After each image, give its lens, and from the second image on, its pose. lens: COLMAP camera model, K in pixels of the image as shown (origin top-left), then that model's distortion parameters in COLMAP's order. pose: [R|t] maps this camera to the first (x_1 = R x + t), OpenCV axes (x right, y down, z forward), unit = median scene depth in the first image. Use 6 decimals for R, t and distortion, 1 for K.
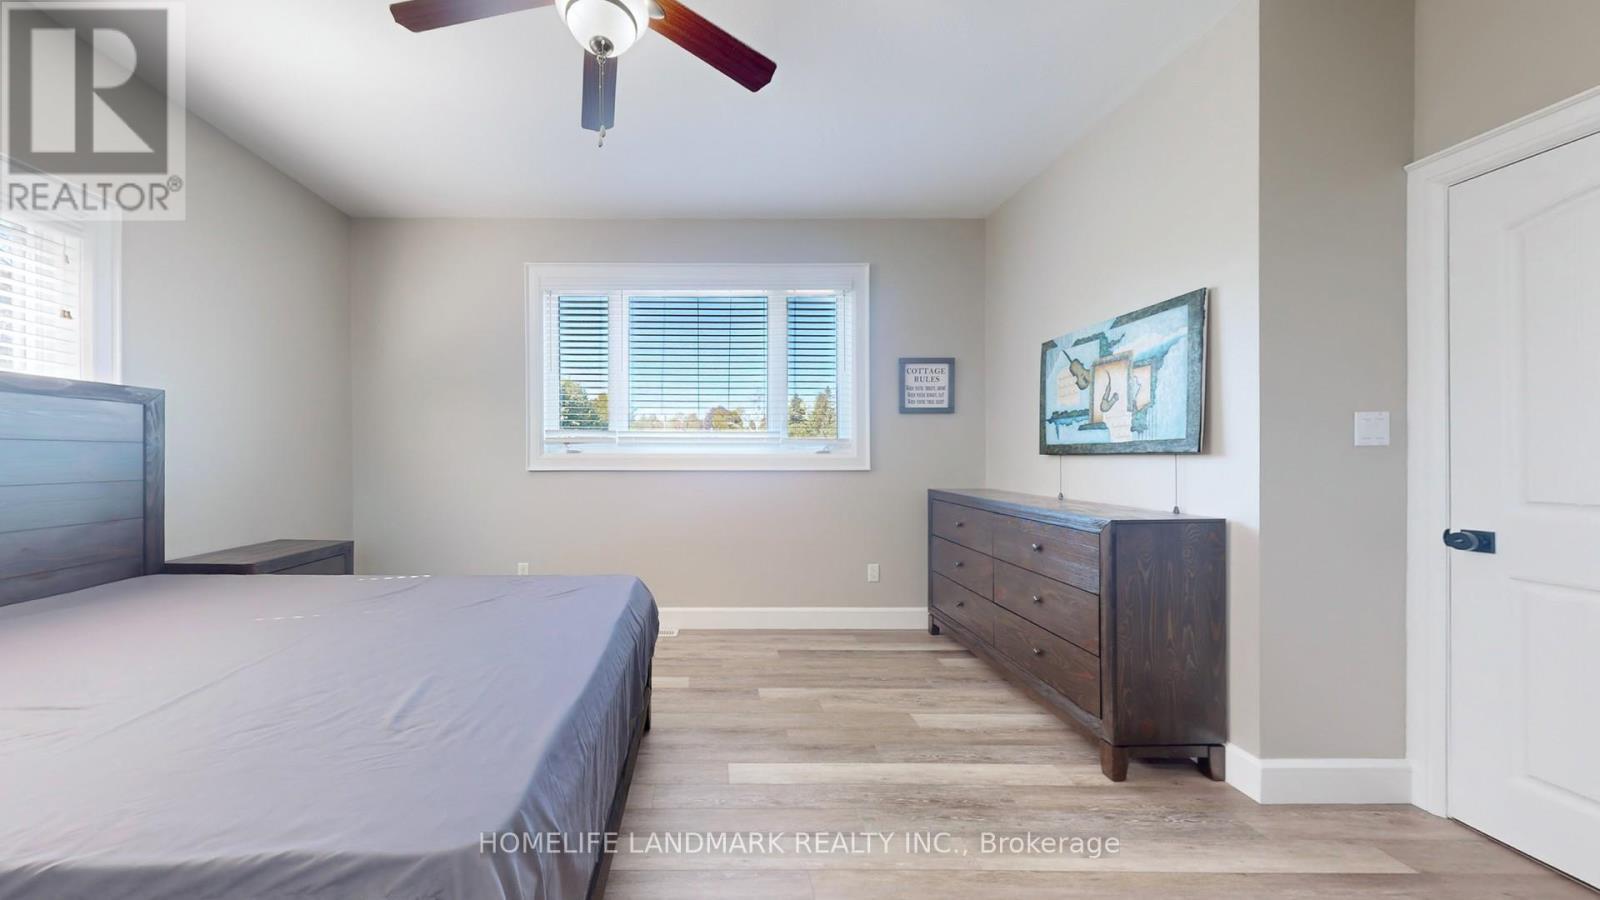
lens RADIAL K [[509.7, 0, 808.9], [0, 509.7, 449.3], [0, 0, 1]] dist [0.001246, 0.000070]
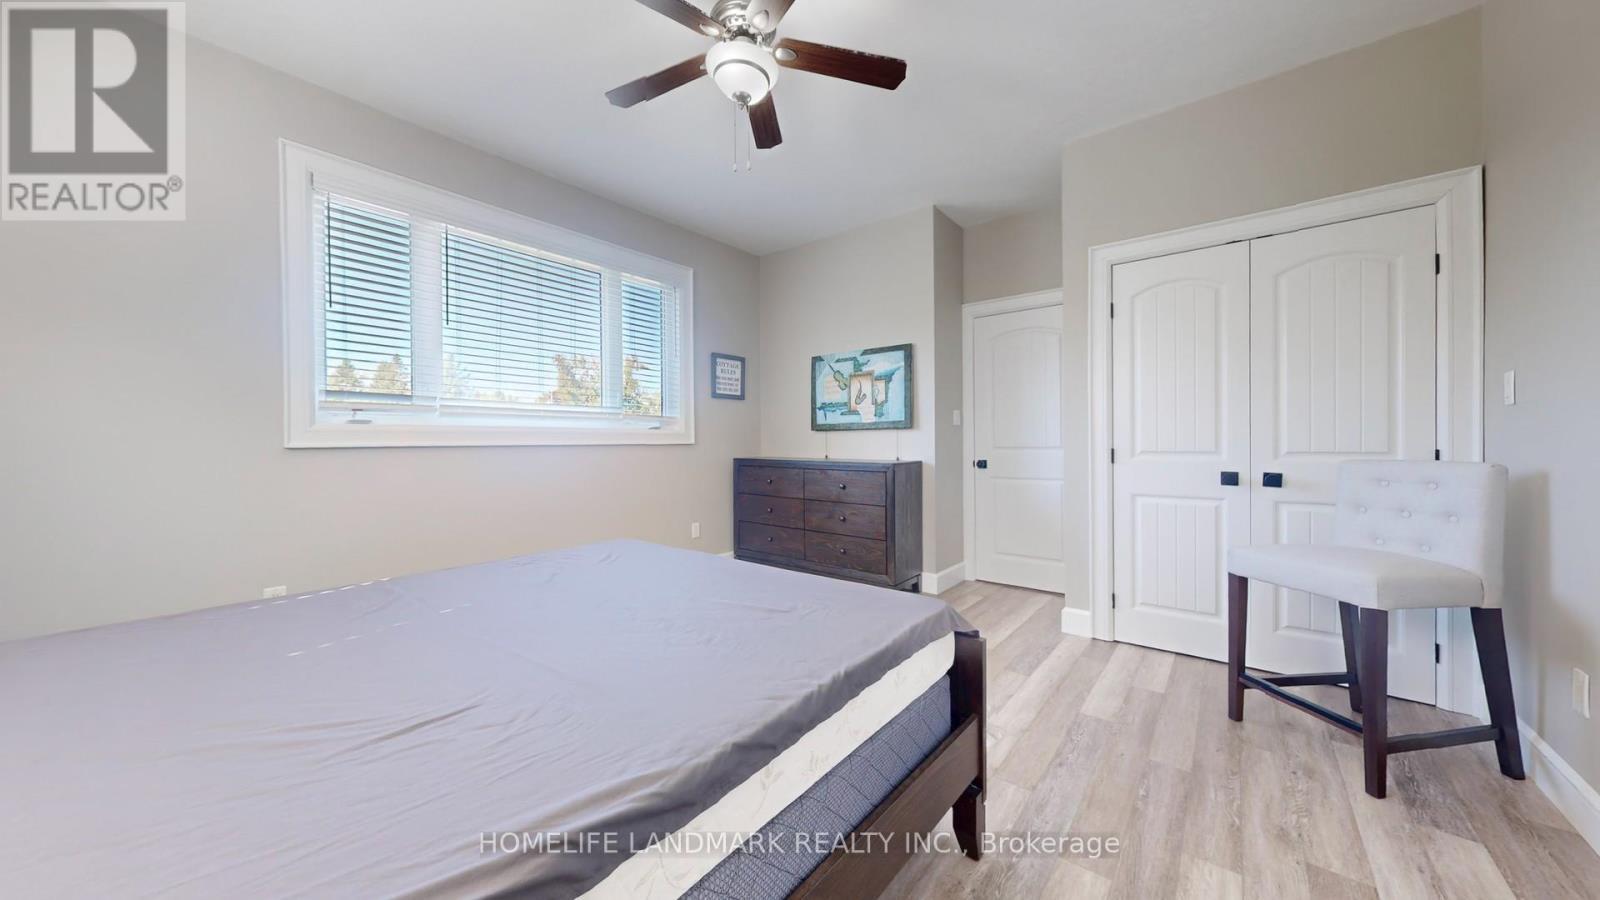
lens RADIAL K [[522.5, 0, 822.8], [0, 522.5, 437.2], [0, 0, 1]] dist [0.000932, 0.000088]
pose [[0.631711, 0.002566, 0.775200, -0.787032], [0.002438, 0.999983, -0.005296, 0.040952], [-0.775200, 0.005235, 0.631694, 0.001412]]
